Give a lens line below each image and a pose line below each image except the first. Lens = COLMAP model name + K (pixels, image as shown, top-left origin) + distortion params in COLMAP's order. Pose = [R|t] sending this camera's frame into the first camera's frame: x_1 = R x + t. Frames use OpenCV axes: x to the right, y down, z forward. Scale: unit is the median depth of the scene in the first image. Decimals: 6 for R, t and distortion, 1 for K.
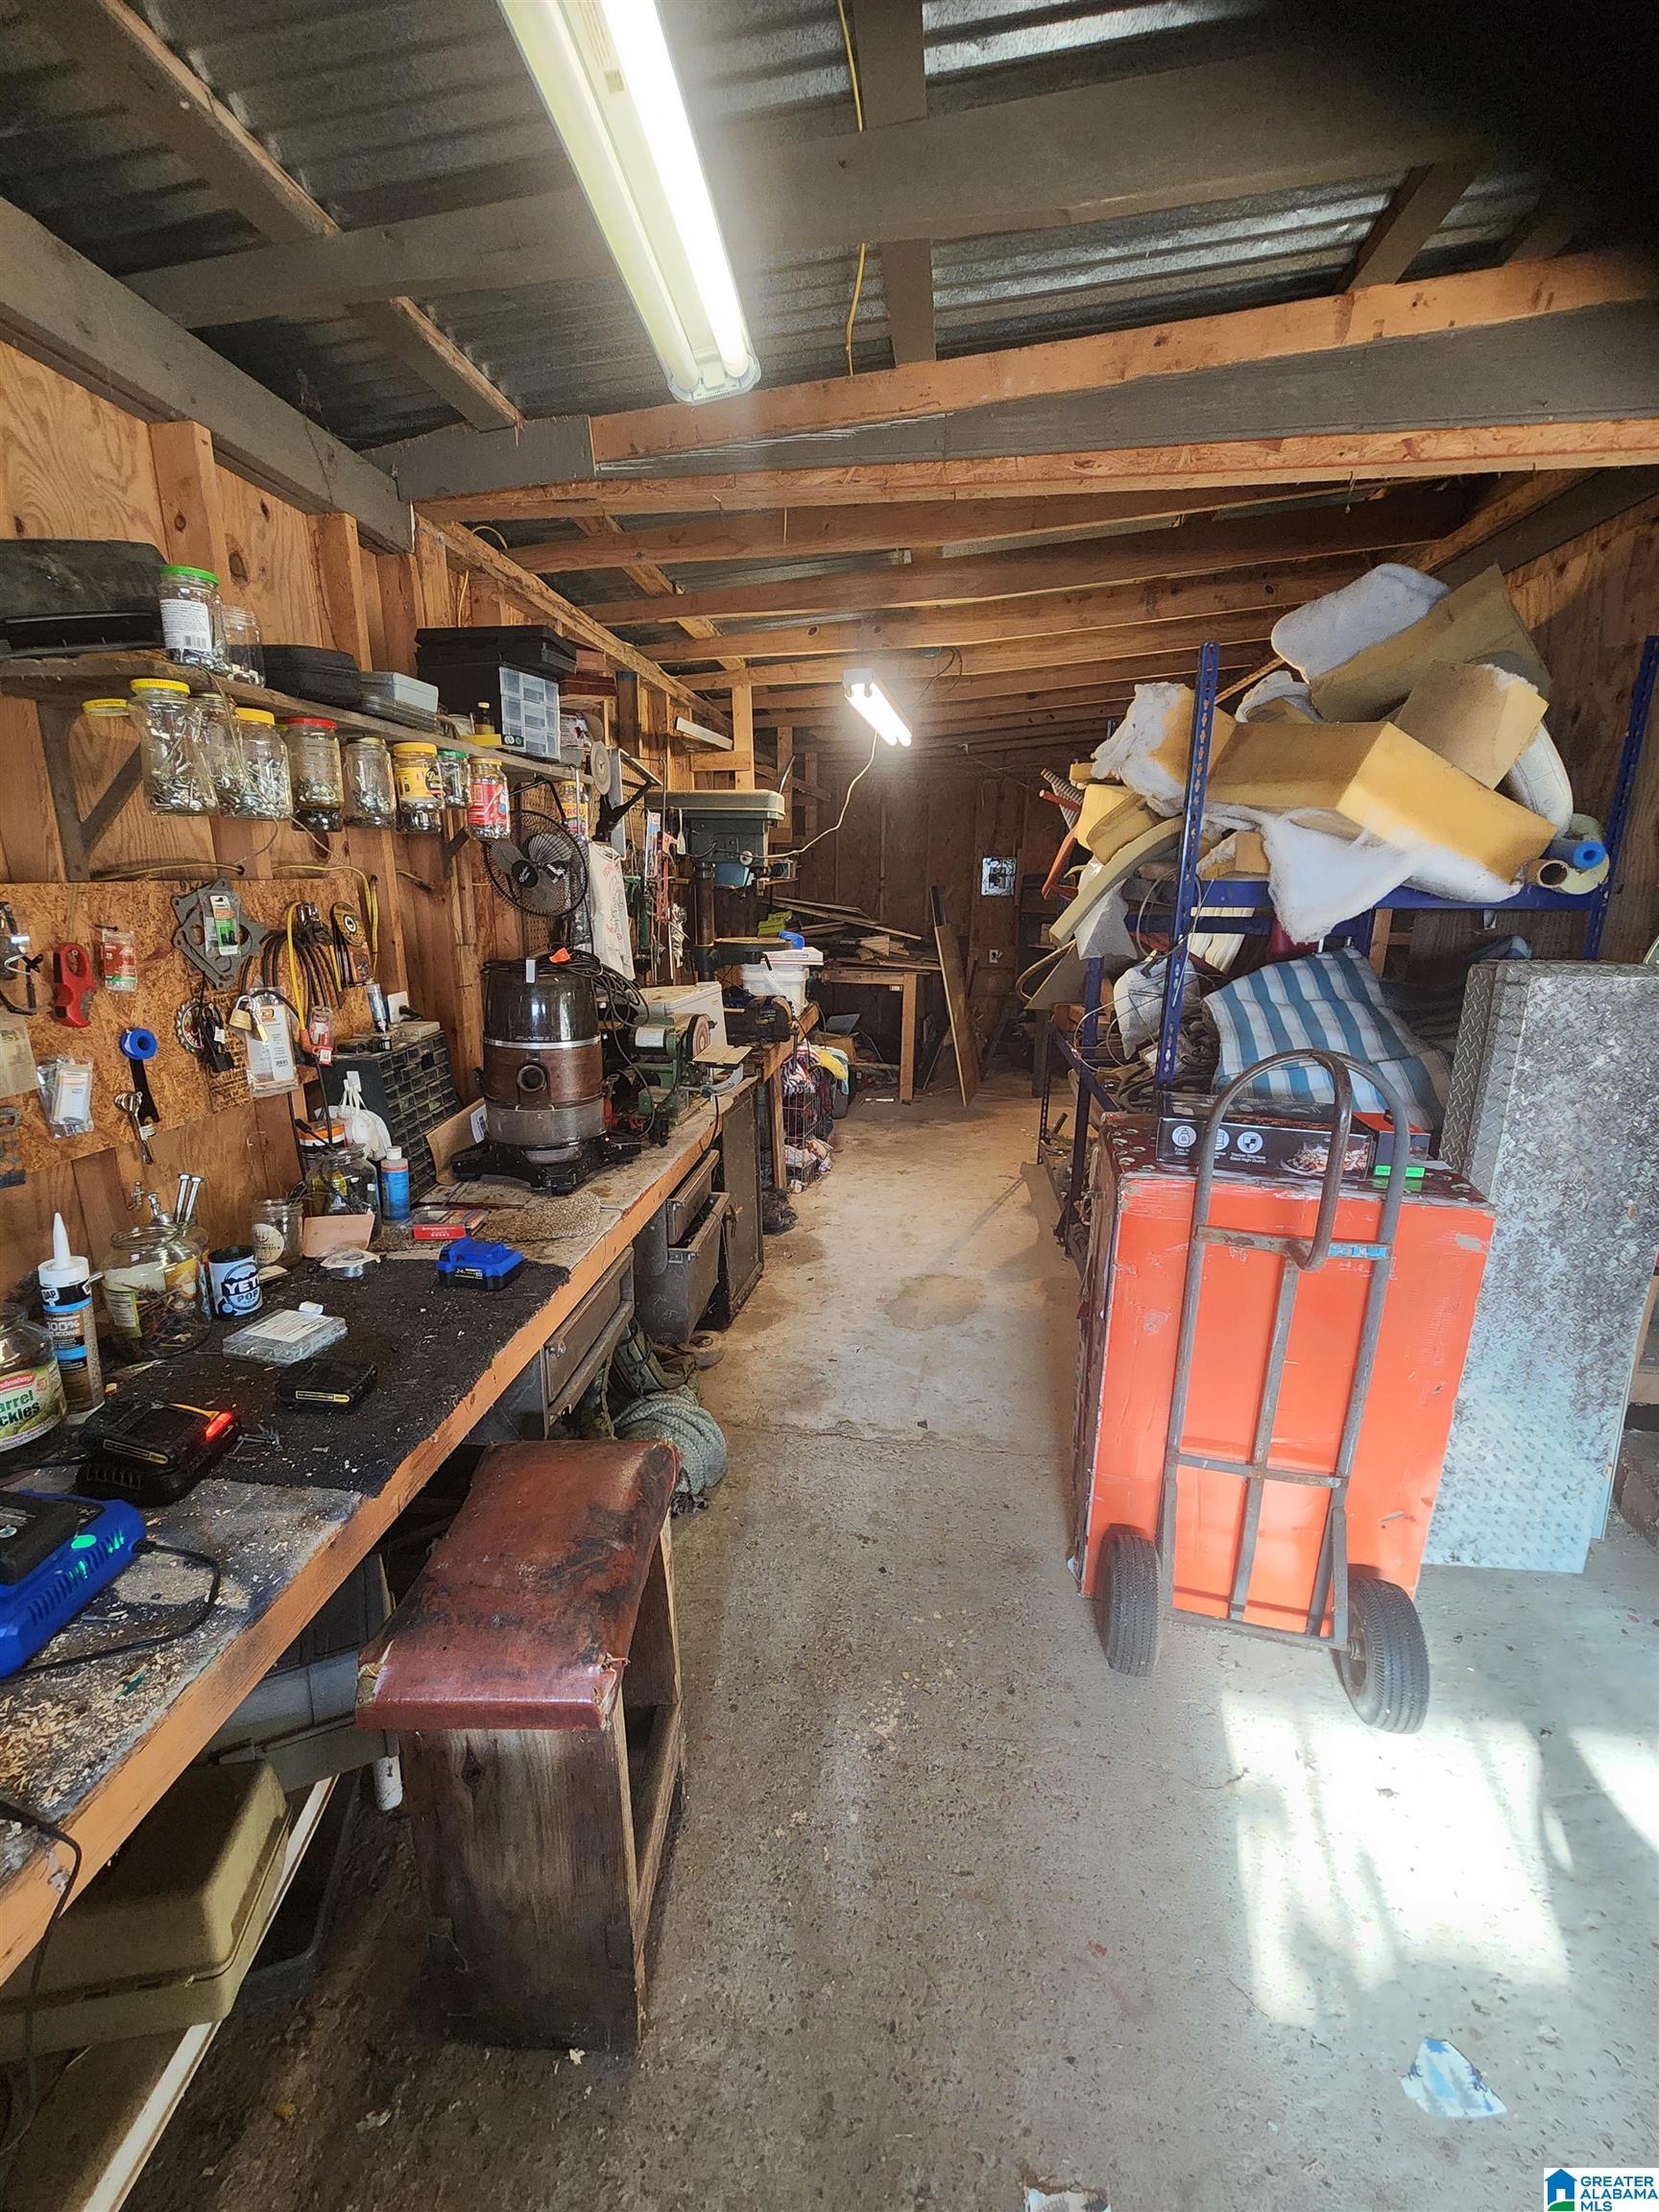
lens RADIAL K [[902.8, 0, 822.6], [0, 902.8, 1102.2], [0, 0, 1]] dist [-0.002617, -0.000163]
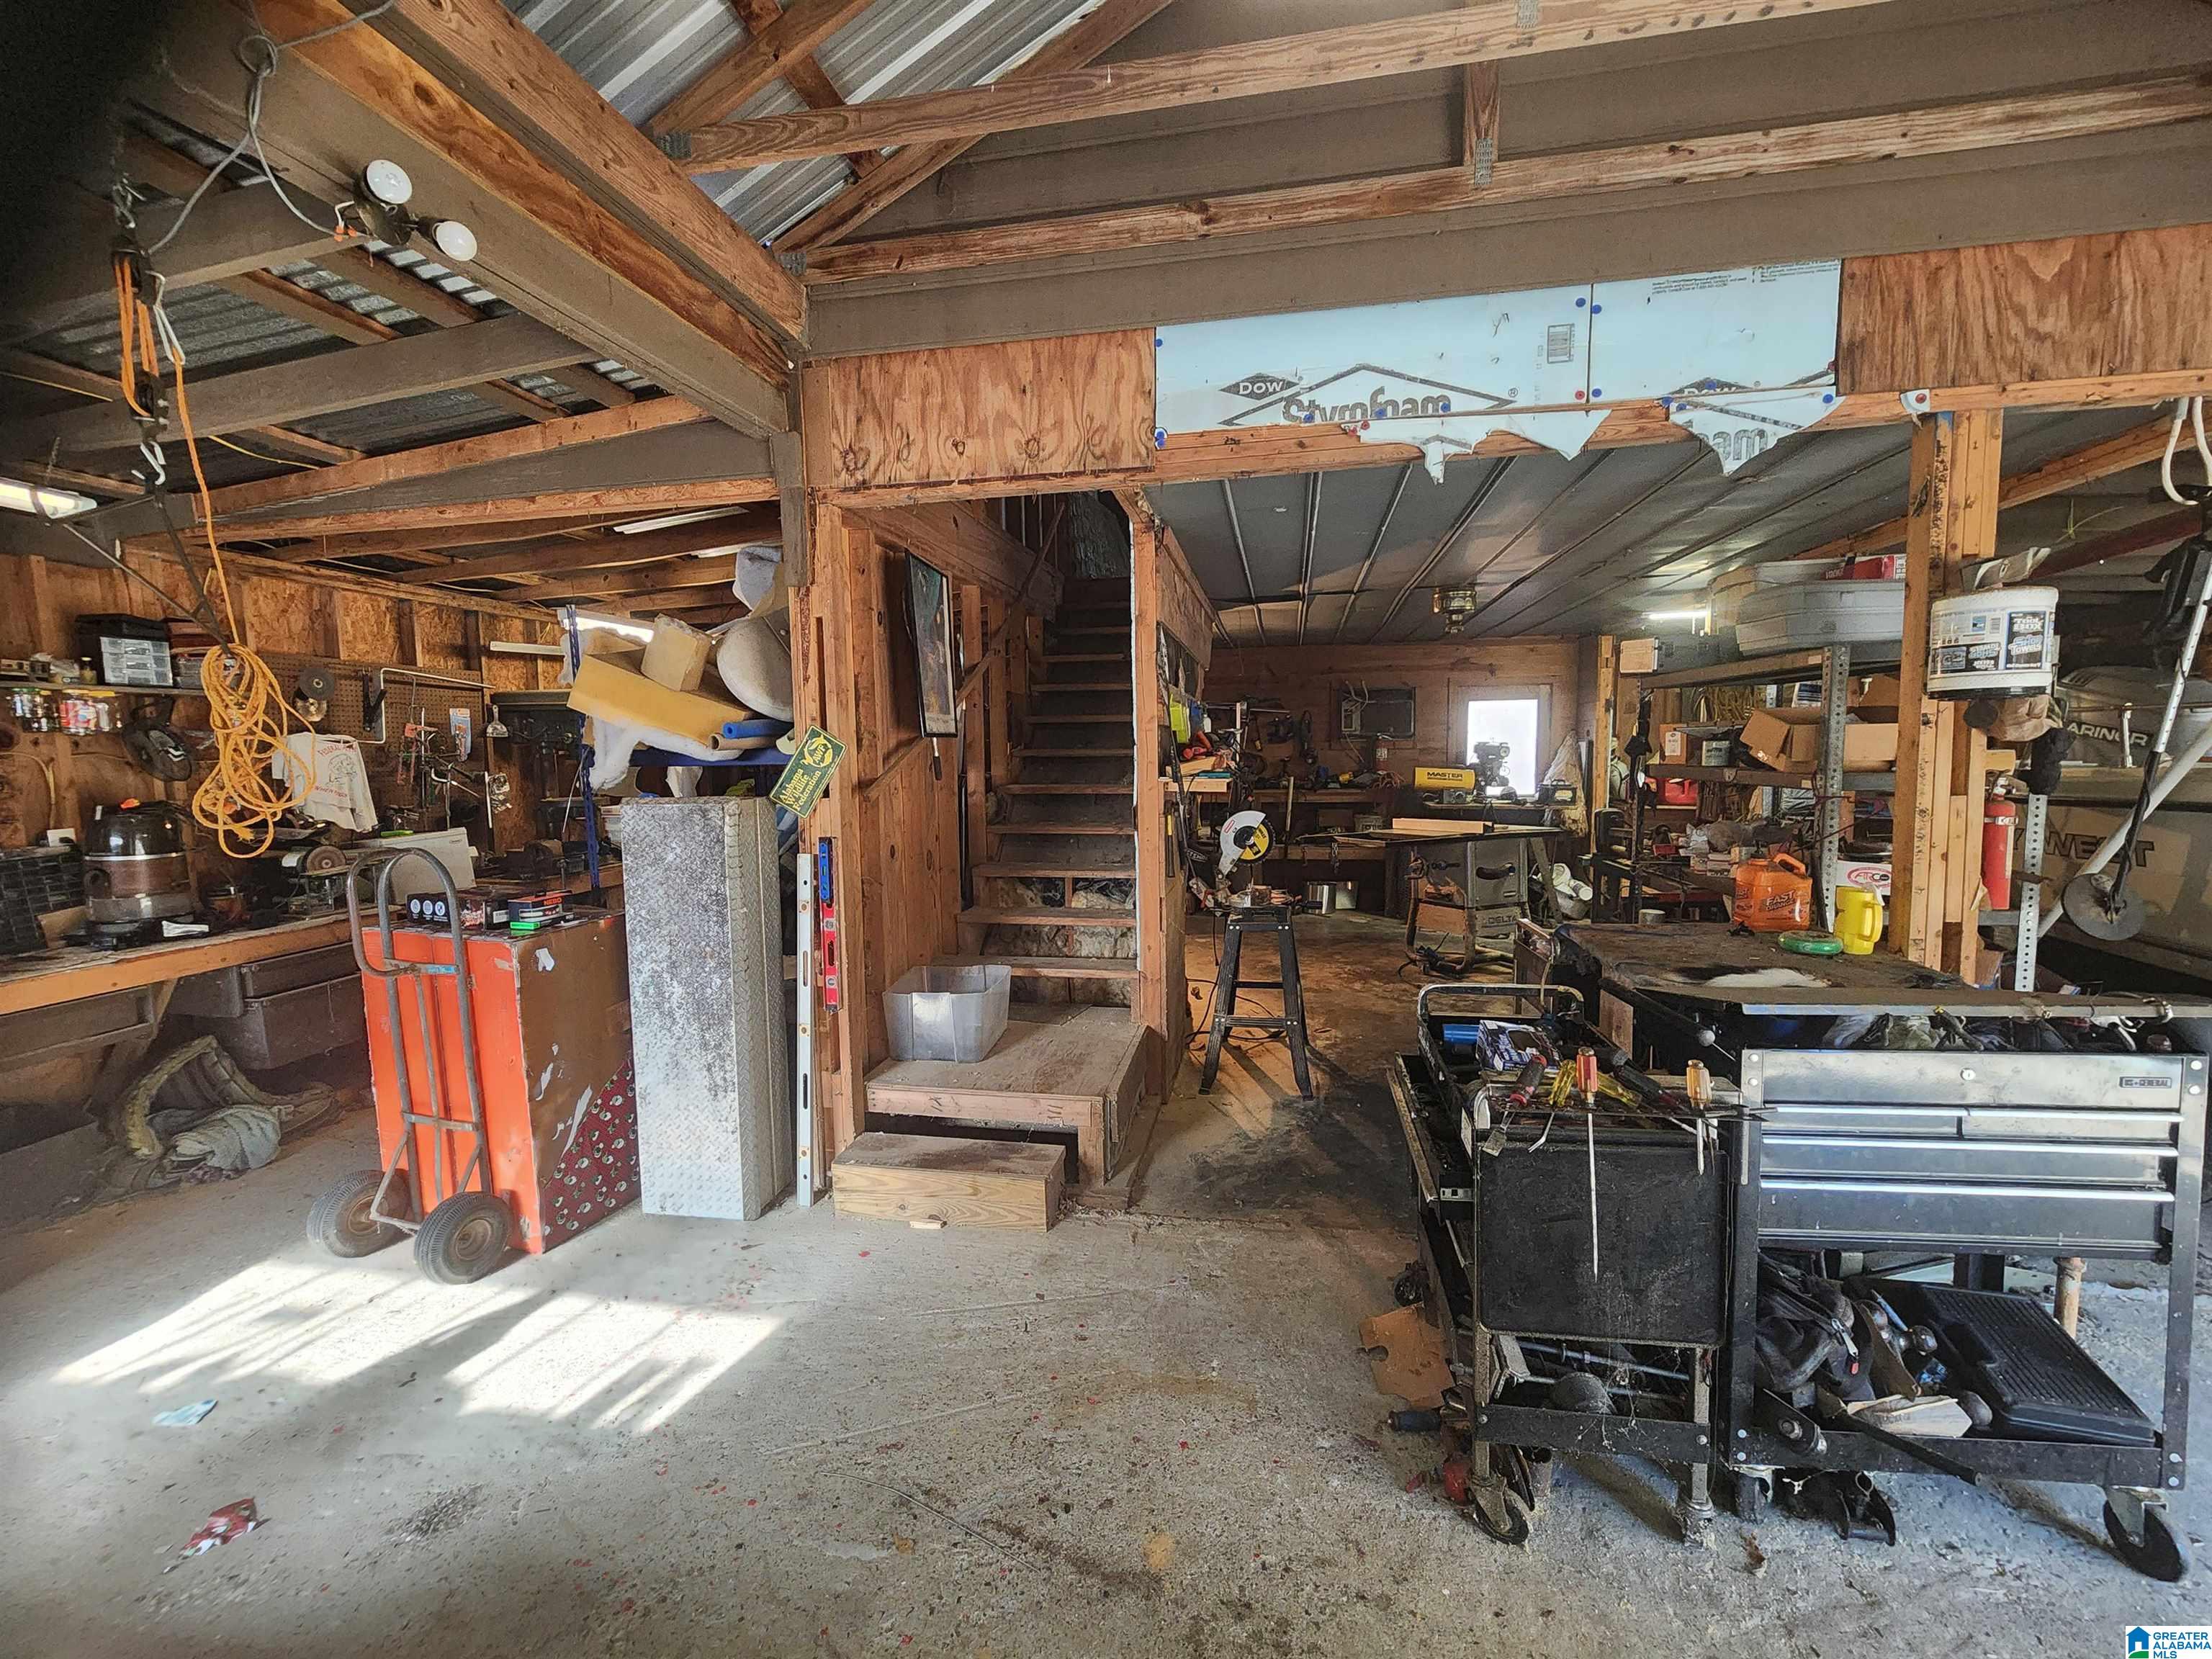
lens RADIAL K [[902.8, 0, 1118.5], [0, 902.8, 834.2], [0, 0, 1]] dist [-0.002617, -0.000163]
pose [[0.998111, -0.013555, -0.059919, 1.652469], [0.004475, 0.988806, -0.149140, 0.146730], [0.061270, 0.148590, 0.986999, -0.500455]]
